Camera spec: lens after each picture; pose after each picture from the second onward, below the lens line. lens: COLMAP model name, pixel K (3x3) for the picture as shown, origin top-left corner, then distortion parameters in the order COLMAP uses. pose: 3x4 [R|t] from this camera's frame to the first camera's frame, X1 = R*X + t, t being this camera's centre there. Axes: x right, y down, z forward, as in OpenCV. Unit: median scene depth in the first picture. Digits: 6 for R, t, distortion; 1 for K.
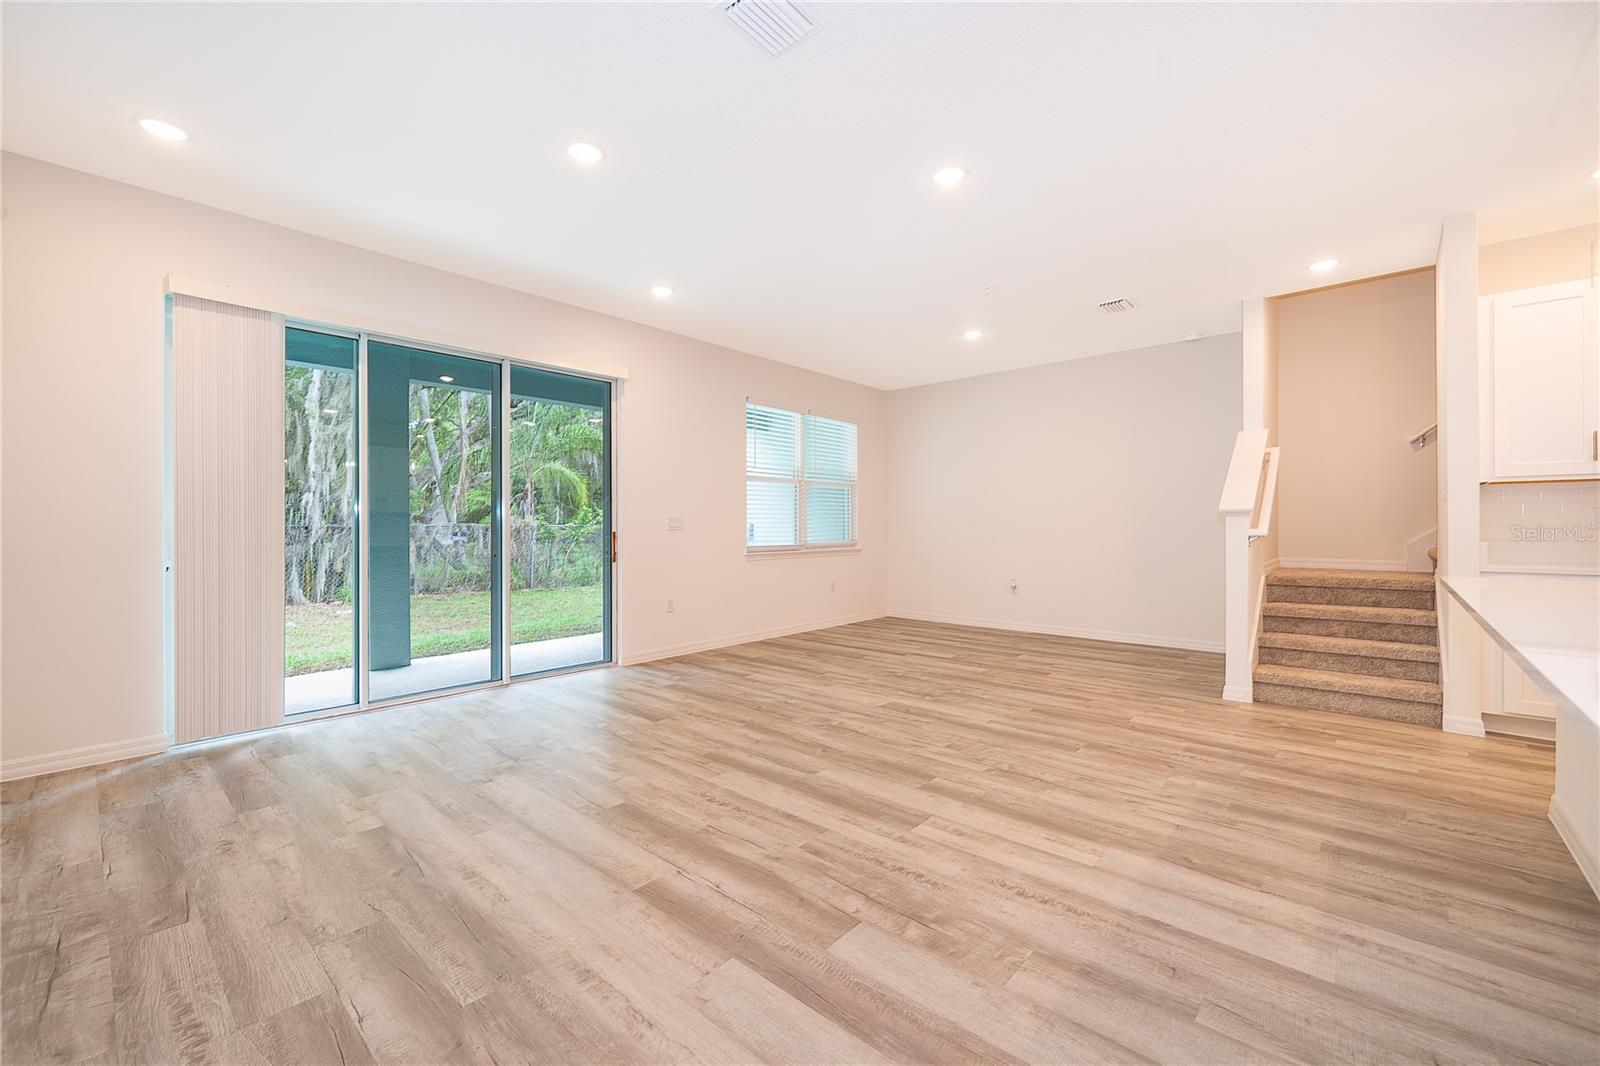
lens RADIAL K [[646.6, 0, 798.9], [0, 646.6, 527.1], [0, 0, 1]] dist [-0.001662, 0.000127]
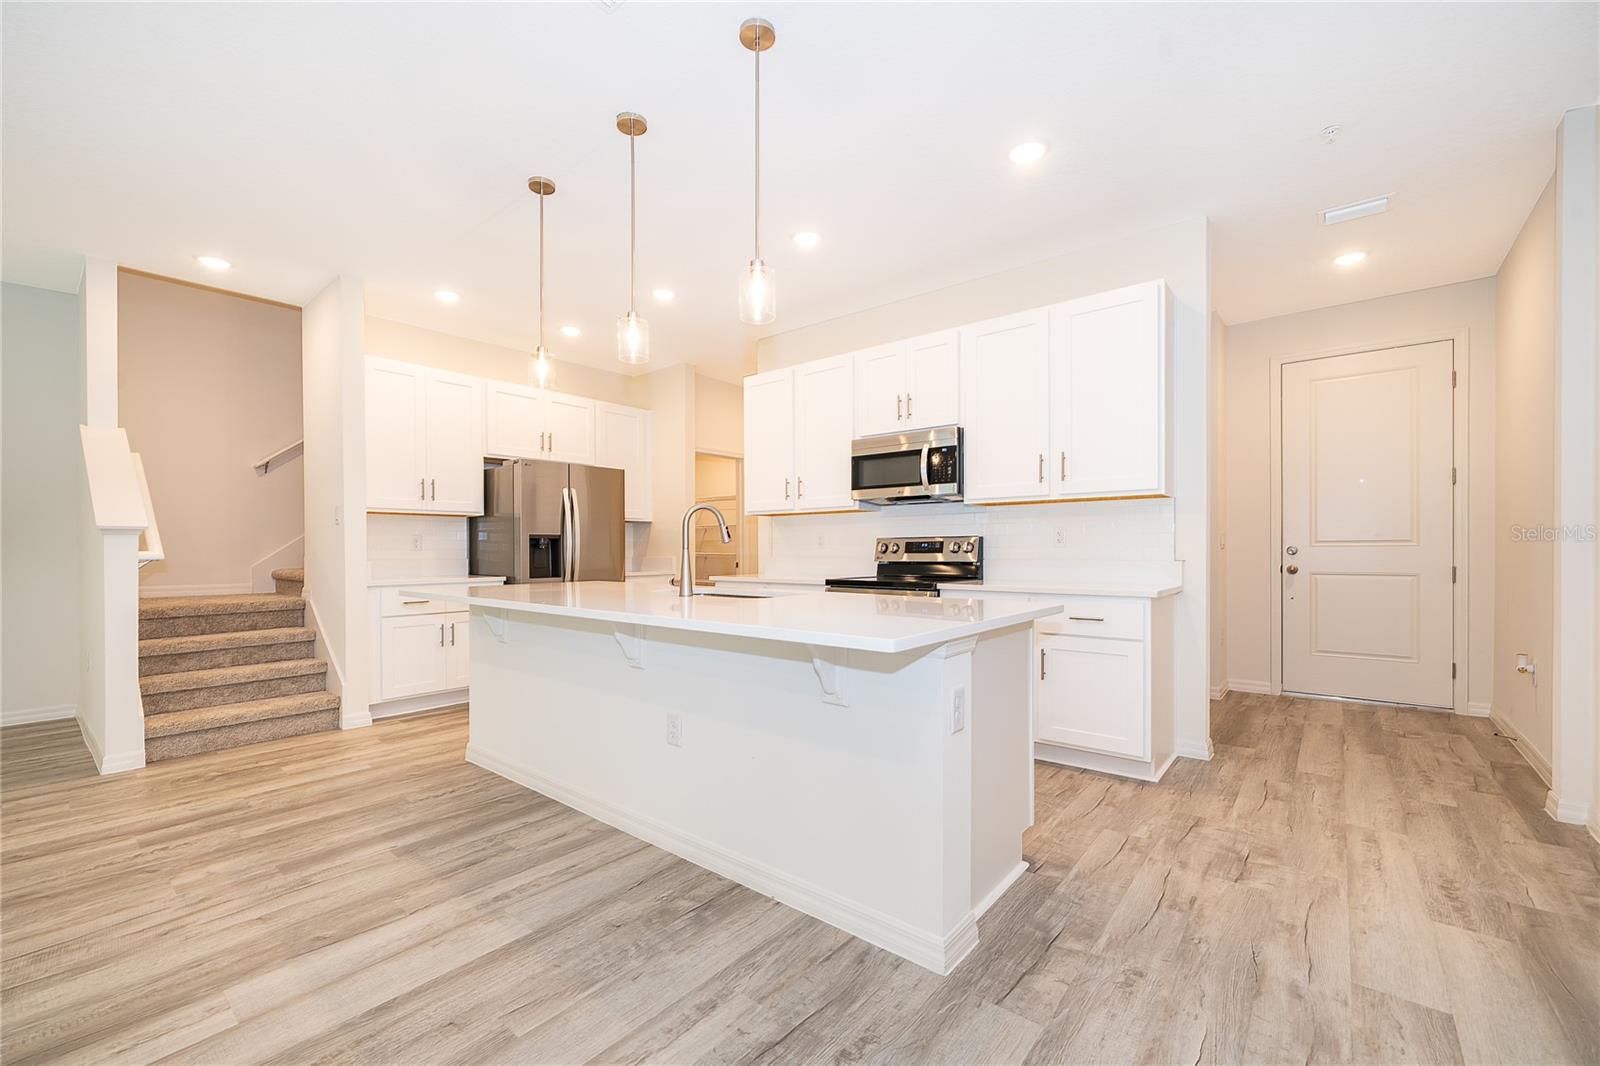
lens RADIAL K [[654.4, 0, 797.2], [0, 654.4, 553.7], [0, 0, 1]] dist [-0.001039, -0.000006]
pose [[-0.038360, -0.003518, 0.999258, -0.194097], [0.003572, 0.999987, 0.003658, 0.008042], [-0.999258, 0.003710, -0.038347, 0.288411]]
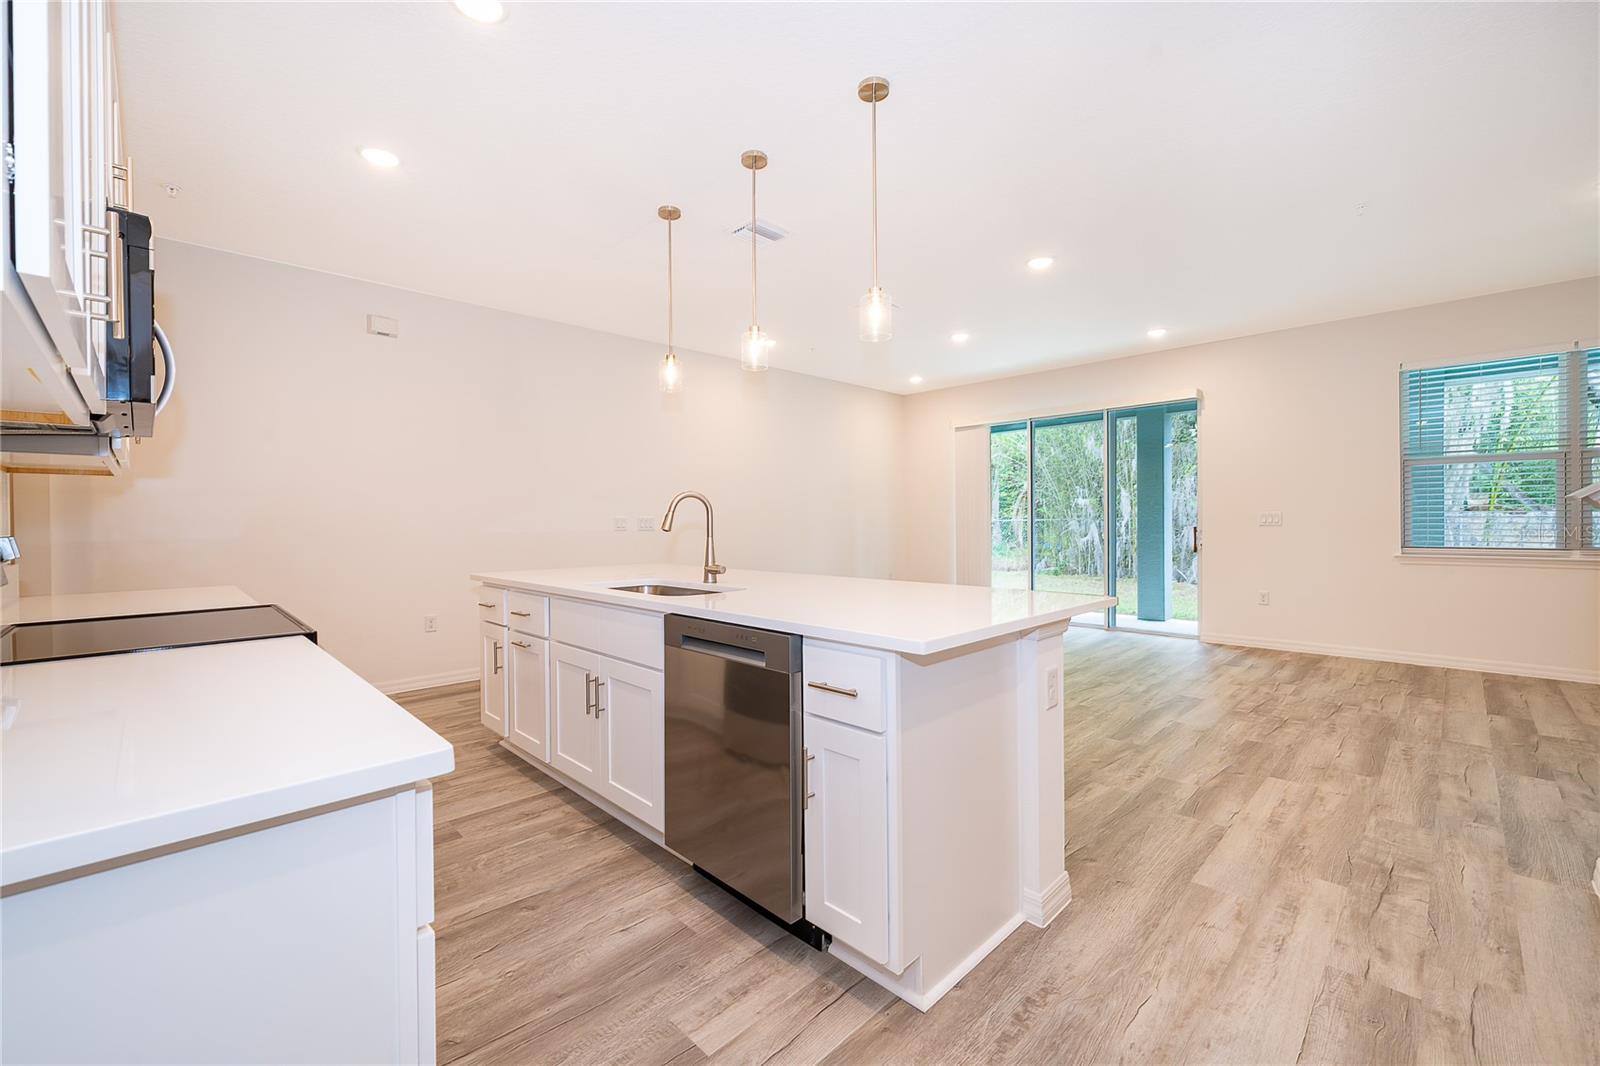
lens RADIAL K [[657.3, 0, 798.0], [0, 657.3, 522.7], [0, 0, 1]] dist [-0.001943, 0.000208]
pose [[-0.059165, 0.004956, -0.998236, 1.619547], [0.007724, 0.999960, 0.004507, -0.018030], [0.998218, -0.007443, -0.059201, 0.583772]]
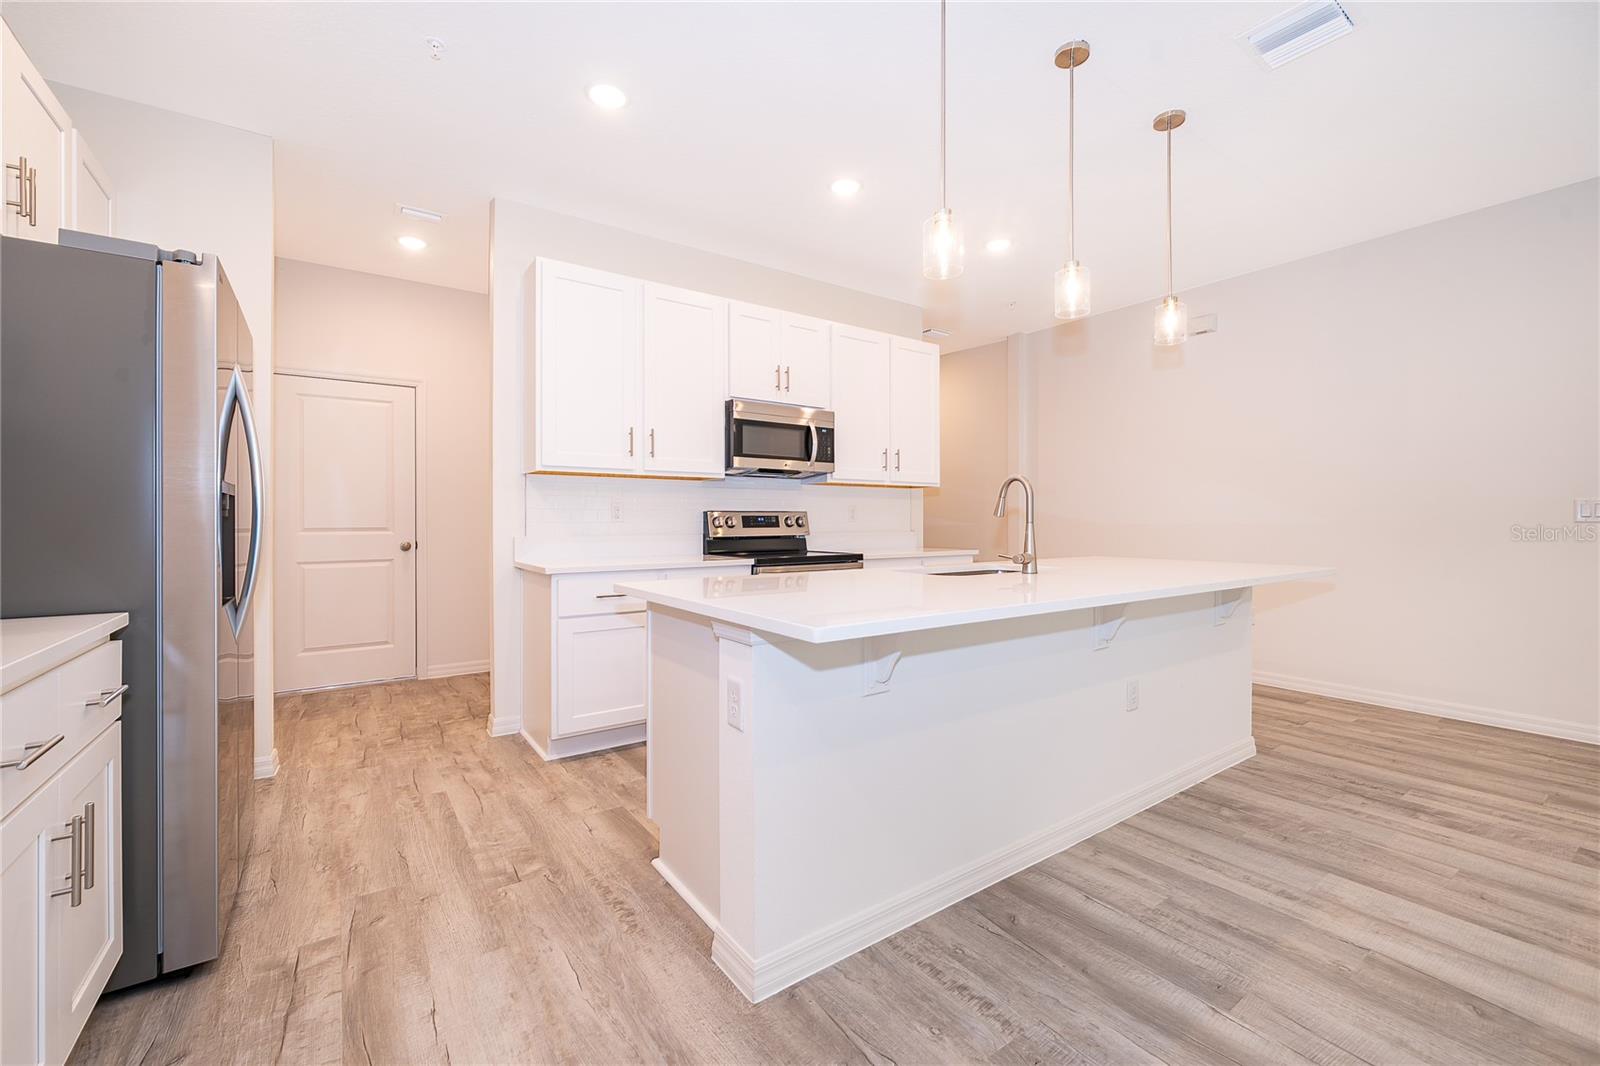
lens RADIAL K [[657.3, 0, 798.0], [0, 657.3, 522.7], [0, 0, 1]] dist [-0.001943, 0.000208]
pose [[-0.974516, 0.004233, 0.224277, 0.804229], [0.004484, 0.999990, 0.000611, 0.002322], [-0.224272, 0.001601, -0.974525, 1.288325]]
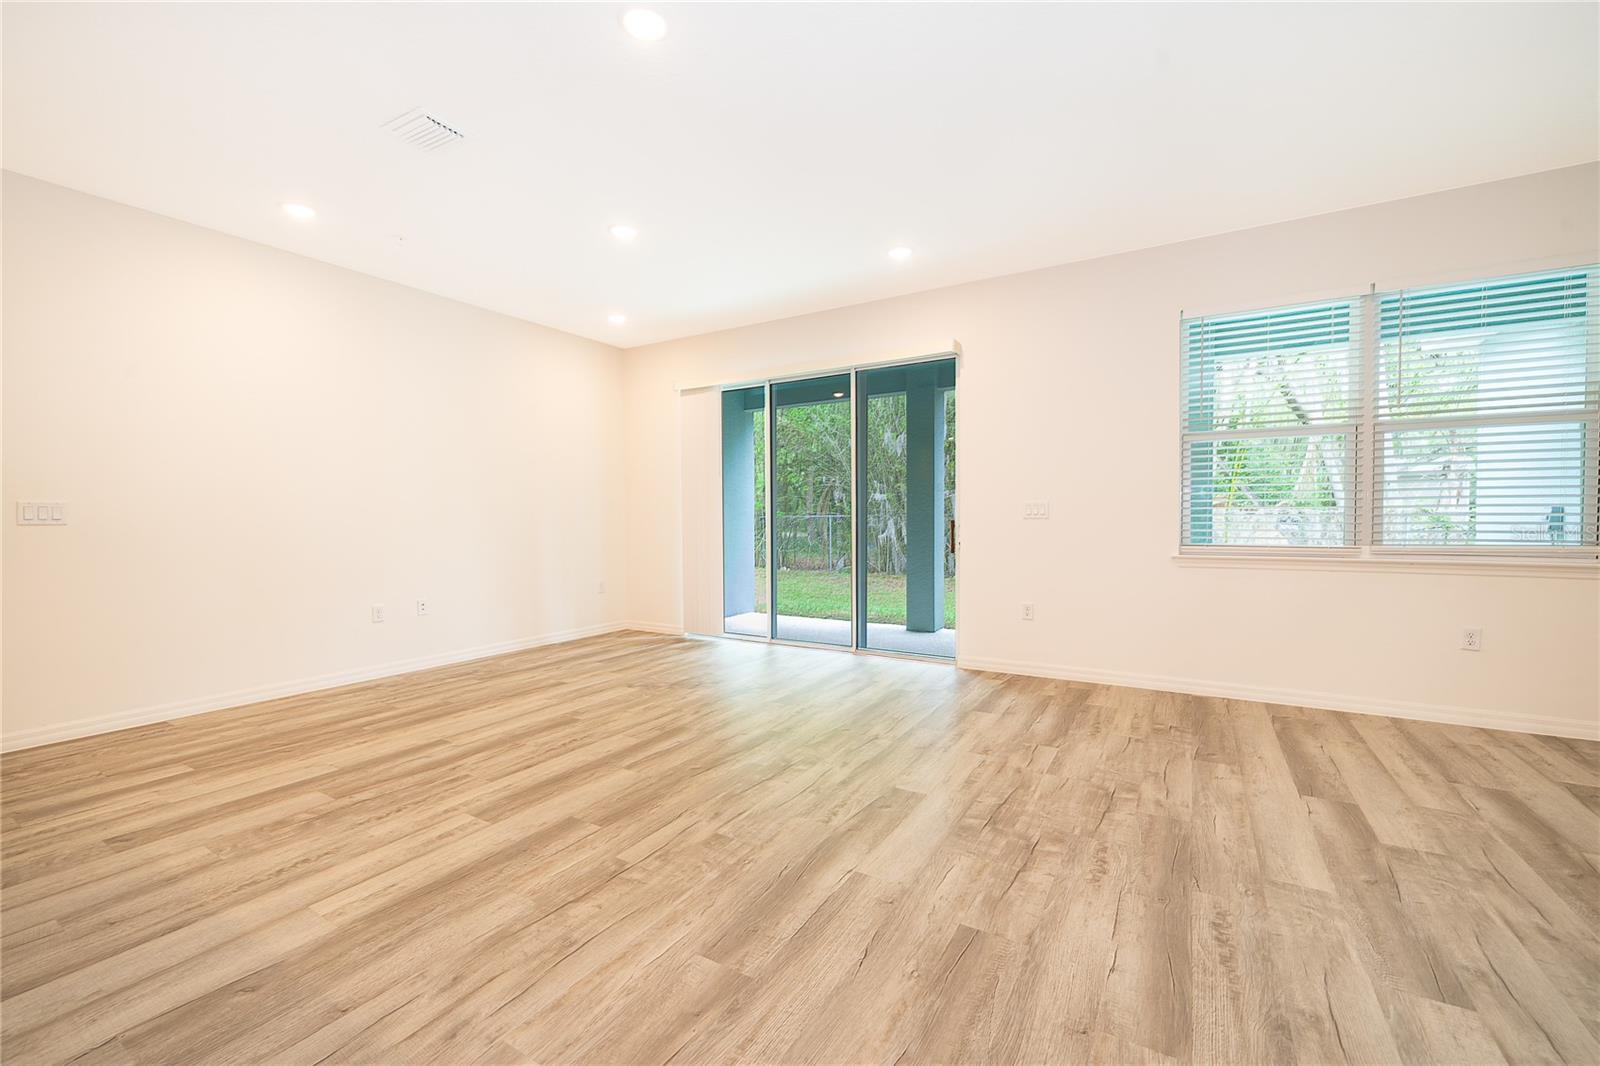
lens RADIAL K [[650.0, 0, 798.1], [0, 650.0, 529.8], [0, 0, 1]] dist [-0.001408, 0.000321]
pose [[0.184409, 0.020111, -0.982644, 0.990099], [0.005269, 0.999756, 0.021450, 0.000406], [0.982835, -0.009133, 0.184258, 1.034735]]
